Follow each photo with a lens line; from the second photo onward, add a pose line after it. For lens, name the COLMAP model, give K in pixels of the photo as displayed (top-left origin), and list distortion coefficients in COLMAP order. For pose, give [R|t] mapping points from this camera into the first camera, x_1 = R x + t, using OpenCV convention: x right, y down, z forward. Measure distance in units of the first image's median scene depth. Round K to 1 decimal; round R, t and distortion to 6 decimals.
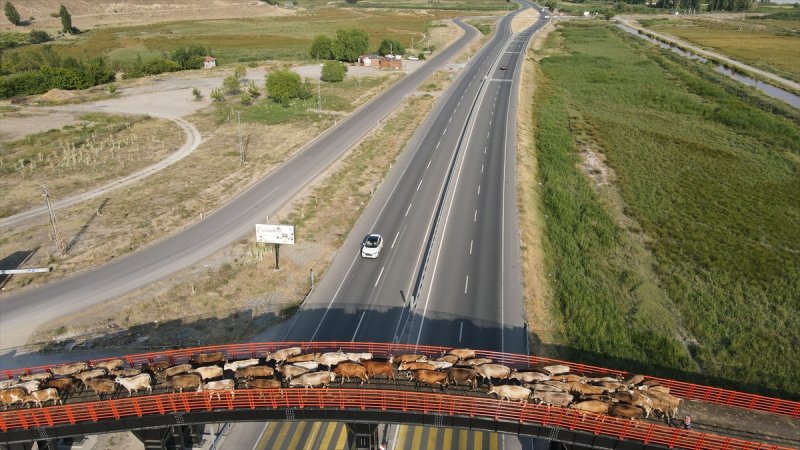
lens RADIAL K [[589.7, 0, 400.0], [0, 589.7, 225.0], [0, 0, 1]] dist [0.007102, 0.008001]
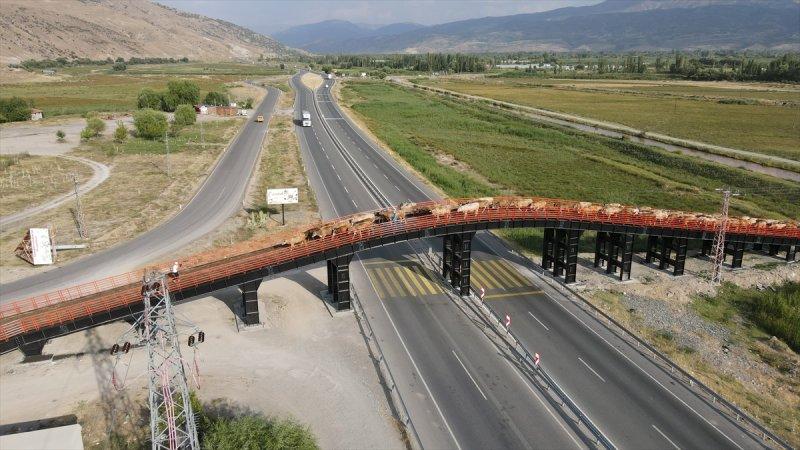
lens RADIAL K [[589.7, 0, 400.0], [0, 589.7, 225.0], [0, 0, 1]] dist [0.007102, 0.008001]
pose [[0.924305, -0.104285, 0.367130, -0.242207], [0.144264, 0.986043, -0.083115, 0.117820], [-0.353338, 0.129787, 0.926449, -0.147499]]
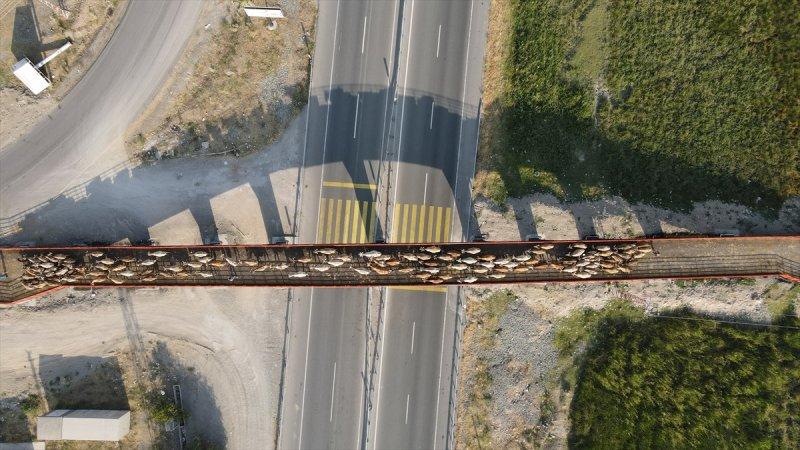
lens RADIAL K [[589.7, 0, 400.0], [0, 589.7, 225.0], [0, 0, 1]] dist [0.007102, 0.008001]
pose [[0.997233, -0.074258, 0.003530, 0.002415], [0.025171, 0.381956, 0.923837, -0.444558], [-0.069950, -0.921192, 0.382769, 0.110867]]
